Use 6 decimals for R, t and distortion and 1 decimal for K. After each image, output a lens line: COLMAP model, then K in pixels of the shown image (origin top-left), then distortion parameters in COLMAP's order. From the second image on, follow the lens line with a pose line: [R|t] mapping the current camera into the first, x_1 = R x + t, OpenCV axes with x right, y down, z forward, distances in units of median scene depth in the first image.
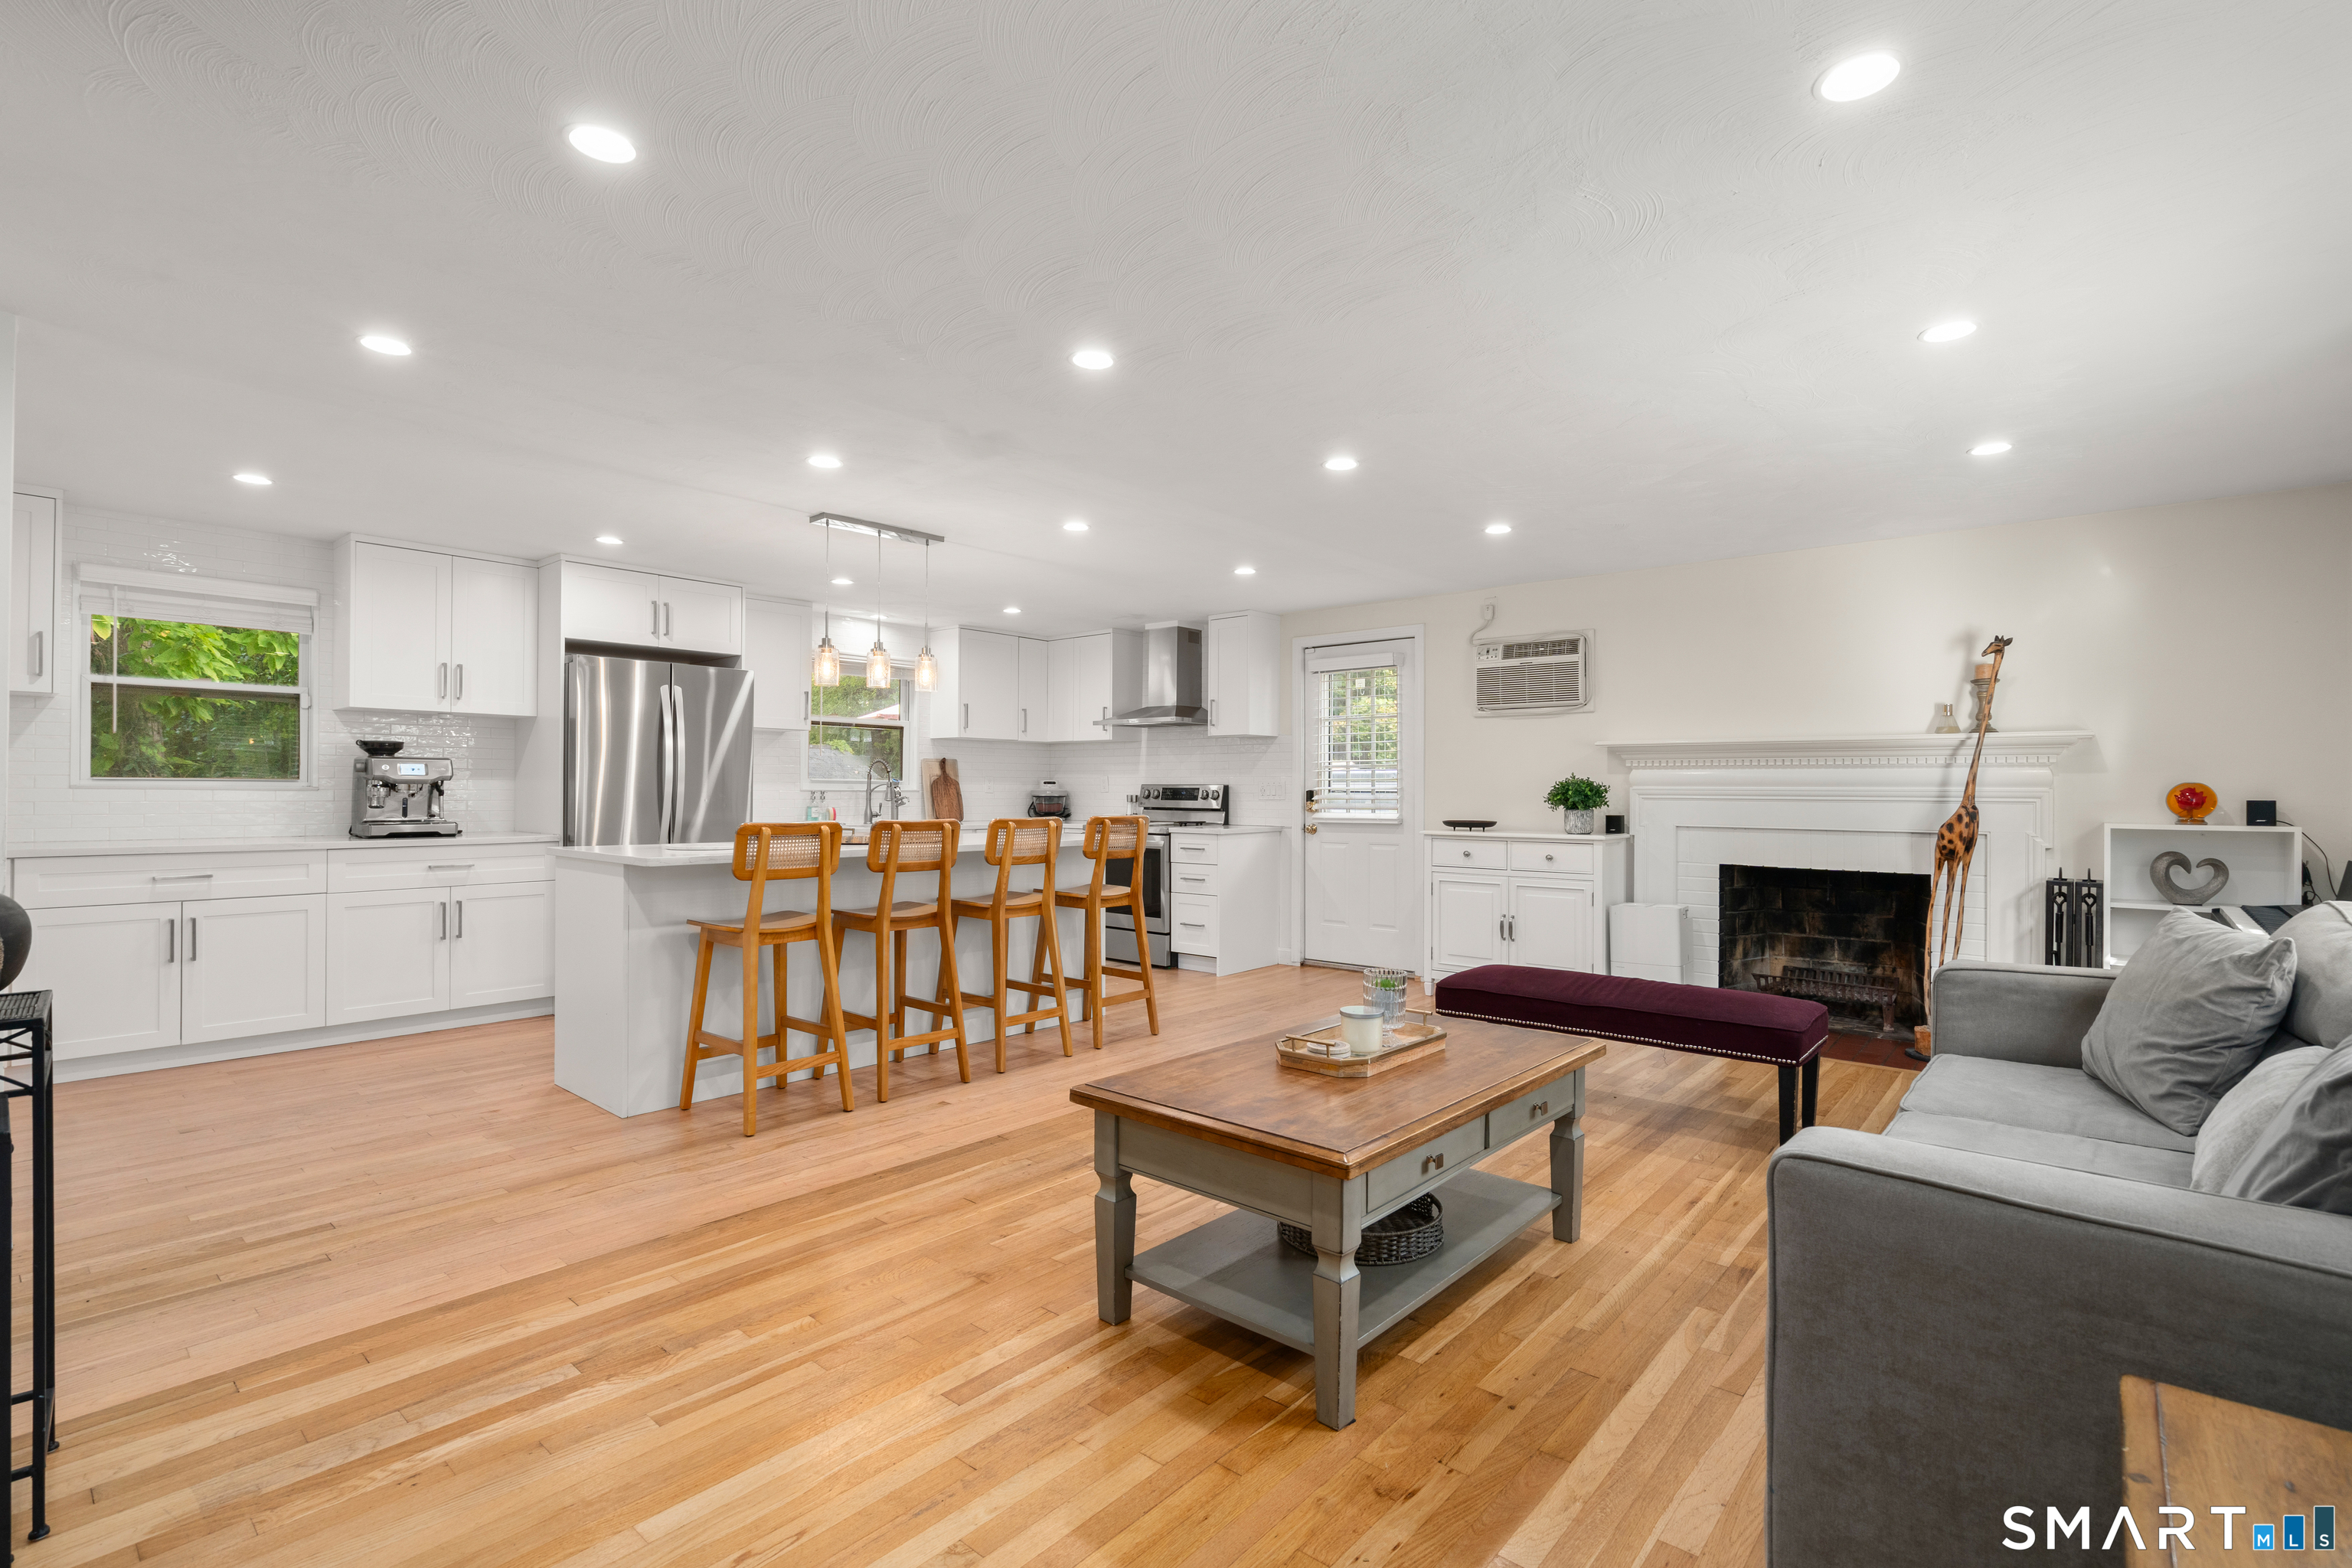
lens RADIAL K [[1077.3, 0, 1174.2], [0, 1077.3, 788.8], [0, 0, 1]] dist [-0.000057, 0.001072]
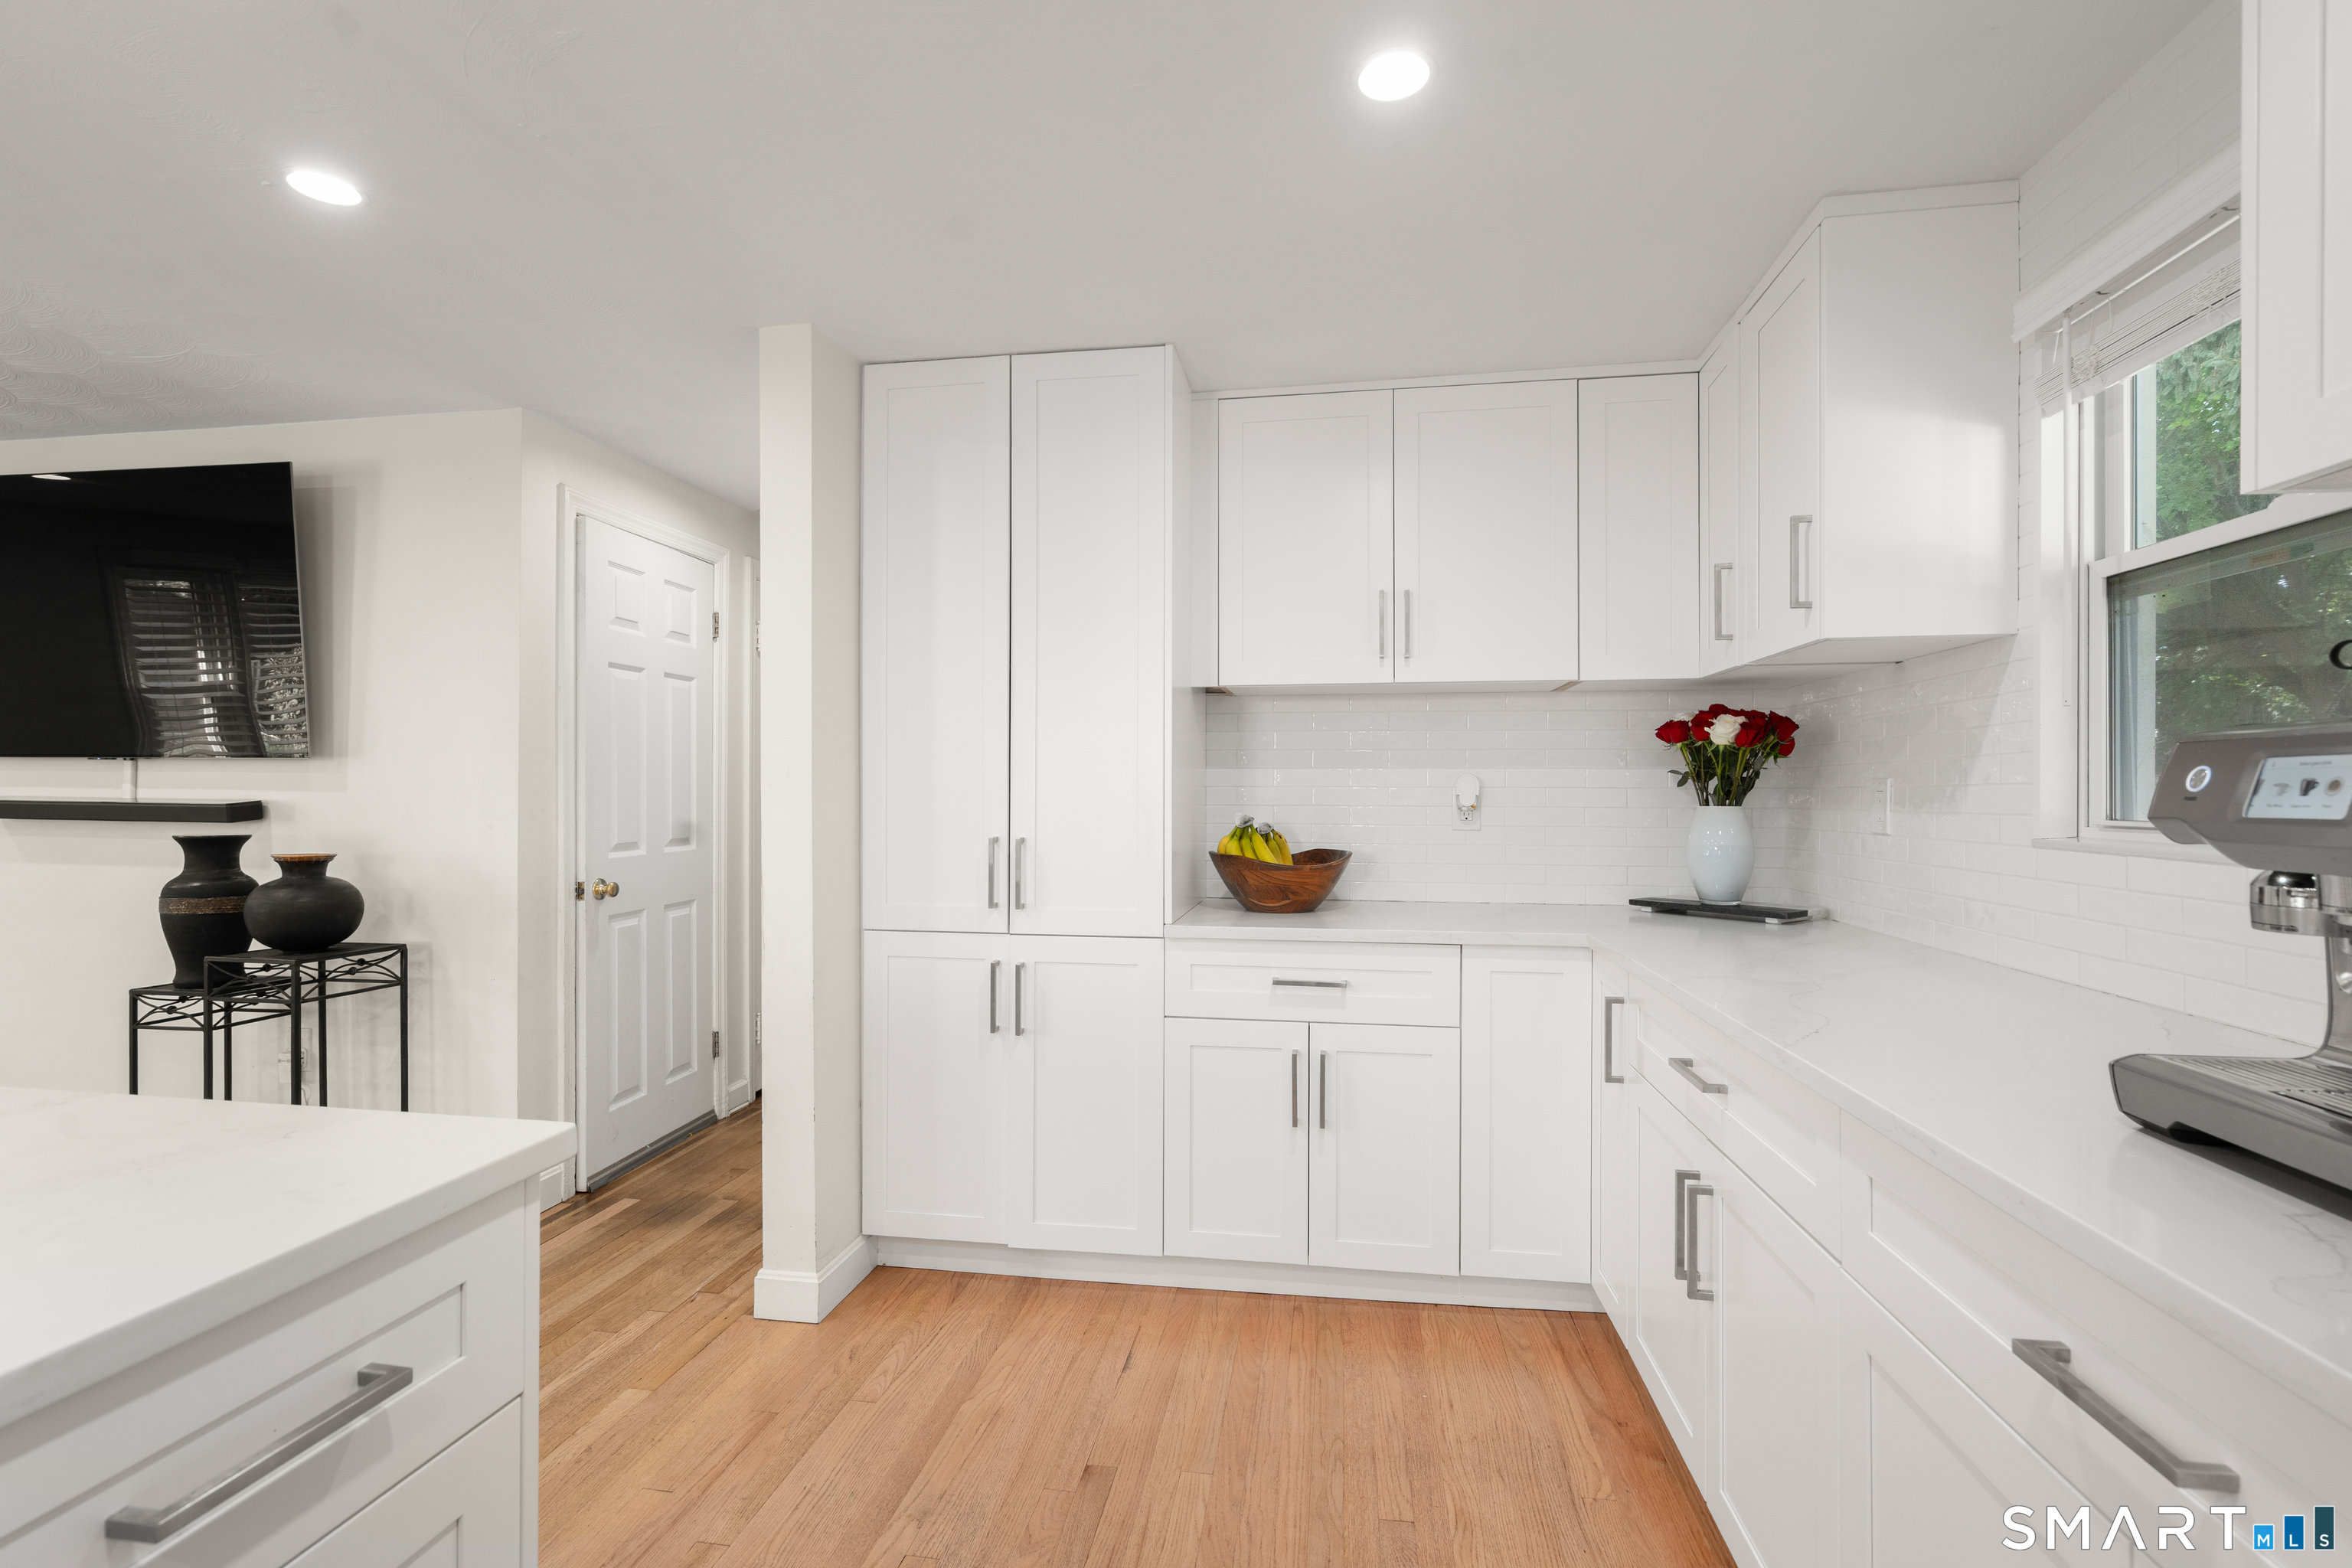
lens RADIAL K [[1077.3, 0, 1174.2], [0, 1077.3, 788.8], [0, 0, 1]] dist [-0.000057, 0.001072]
pose [[-0.846798, -0.009892, -0.531822, -0.458887], [-0.007088, 0.999948, -0.007314, -0.015756], [0.531867, -0.002425, -0.846825, 1.033189]]
